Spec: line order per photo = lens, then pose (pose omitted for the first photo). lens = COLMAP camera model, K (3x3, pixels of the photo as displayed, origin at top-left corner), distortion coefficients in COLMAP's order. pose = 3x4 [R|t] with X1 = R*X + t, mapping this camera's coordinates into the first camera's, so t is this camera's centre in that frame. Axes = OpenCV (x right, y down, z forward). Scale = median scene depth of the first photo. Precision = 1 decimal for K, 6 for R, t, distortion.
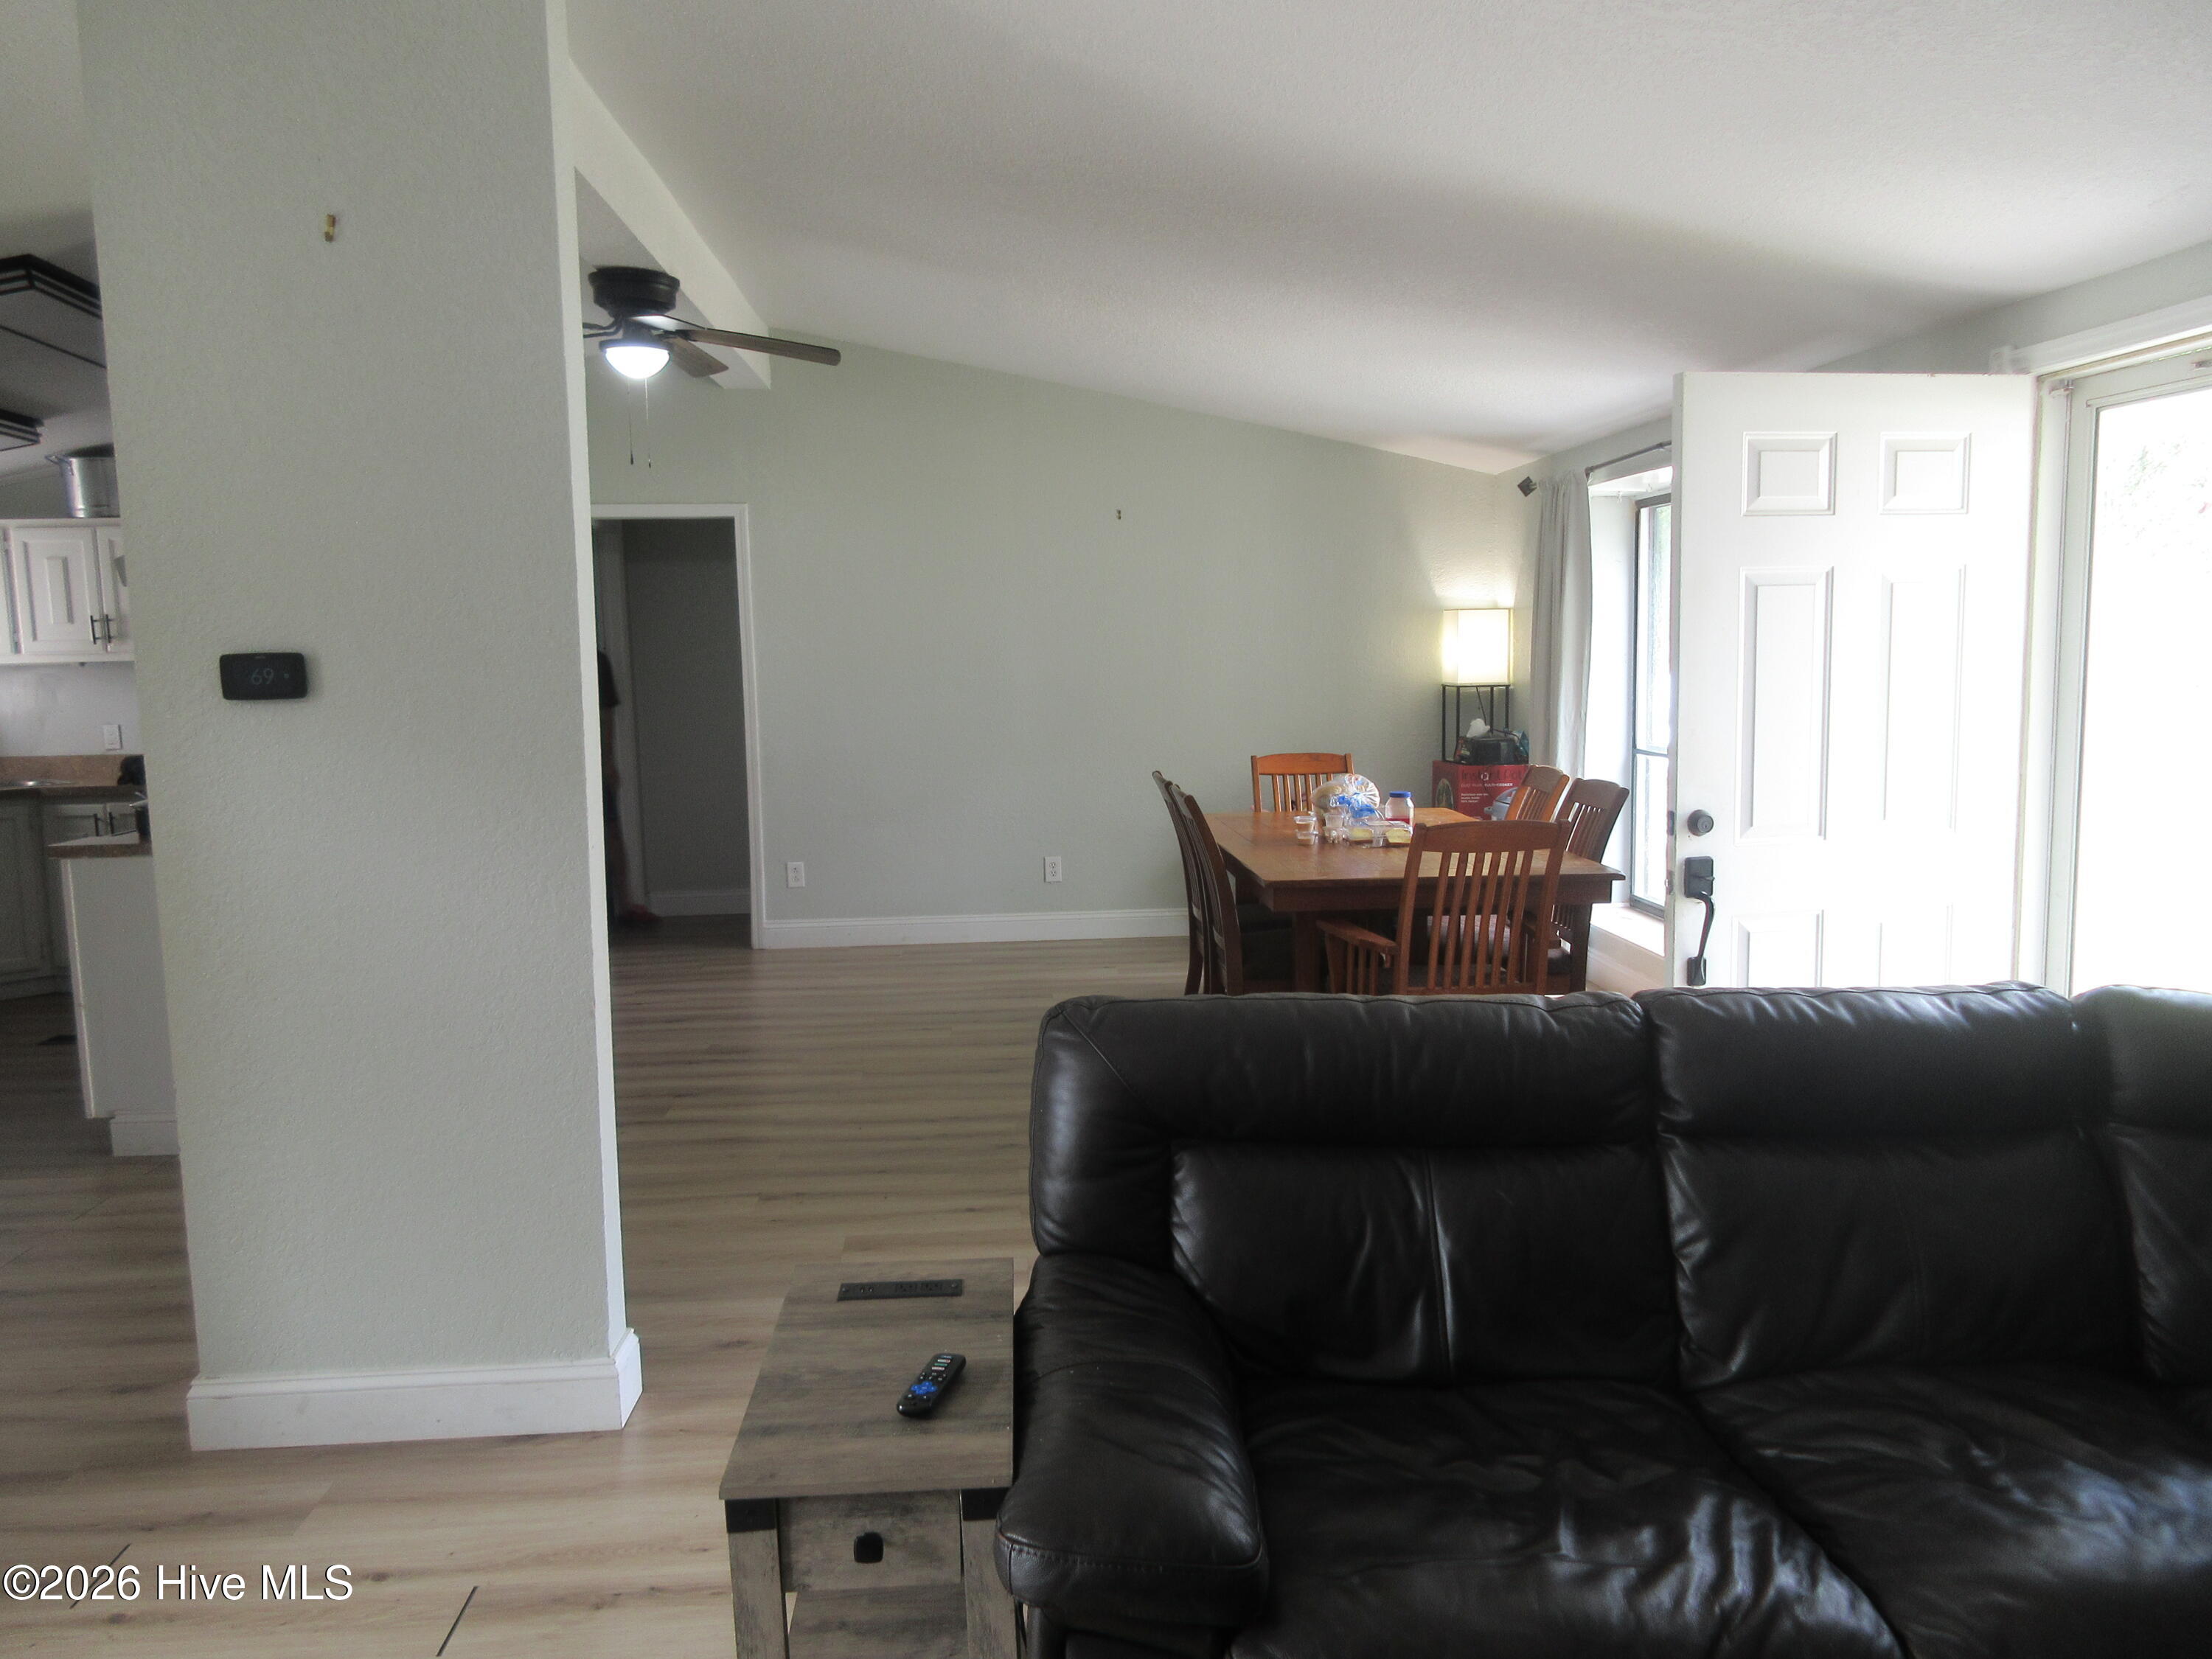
lens RADIAL K [[1651.1, 0, 1102.0], [0, 1651.1, 837.6], [0, 0, 1]] dist [0.006411, 0.001623]
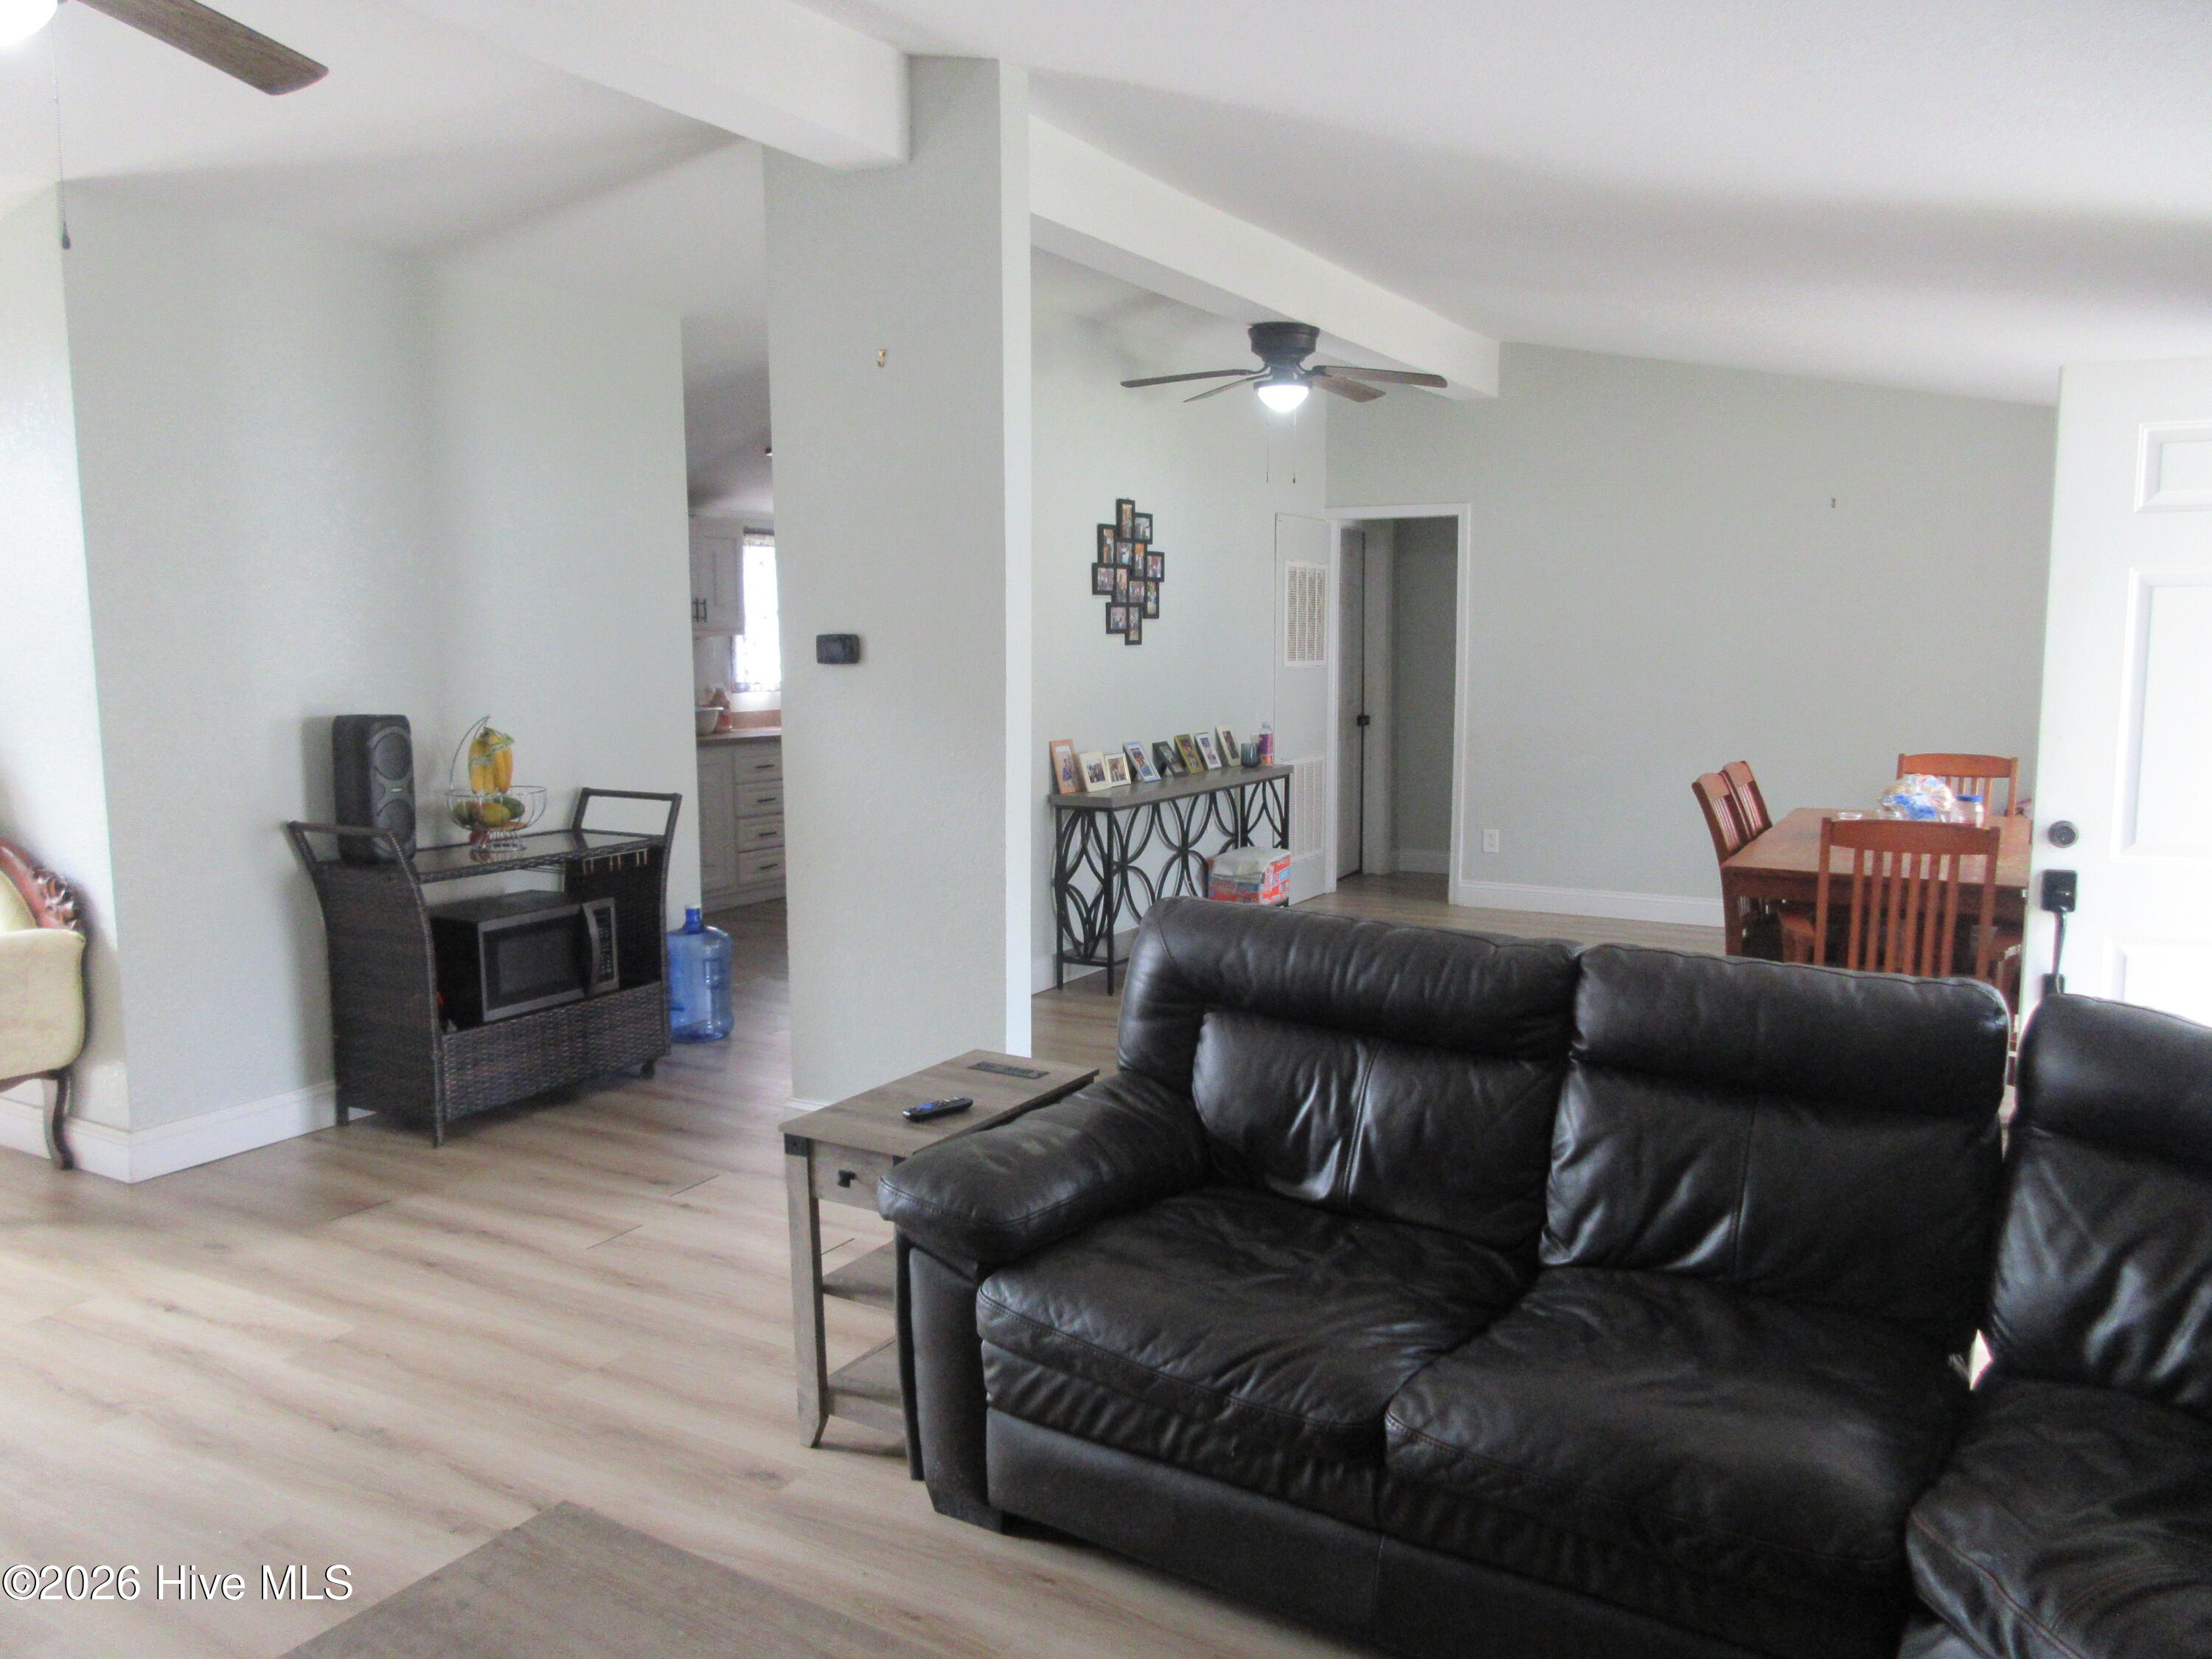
lens RADIAL K [[1651.1, 0, 1085.2], [0, 1651.1, 829.9], [0, 0, 1]] dist [0.006411, 0.001623]
pose [[0.821183, 0.083470, -0.564528, 0.444547], [-0.079357, 0.996336, 0.031881, 0.002867], [0.565120, 0.018619, 0.824798, -0.112902]]
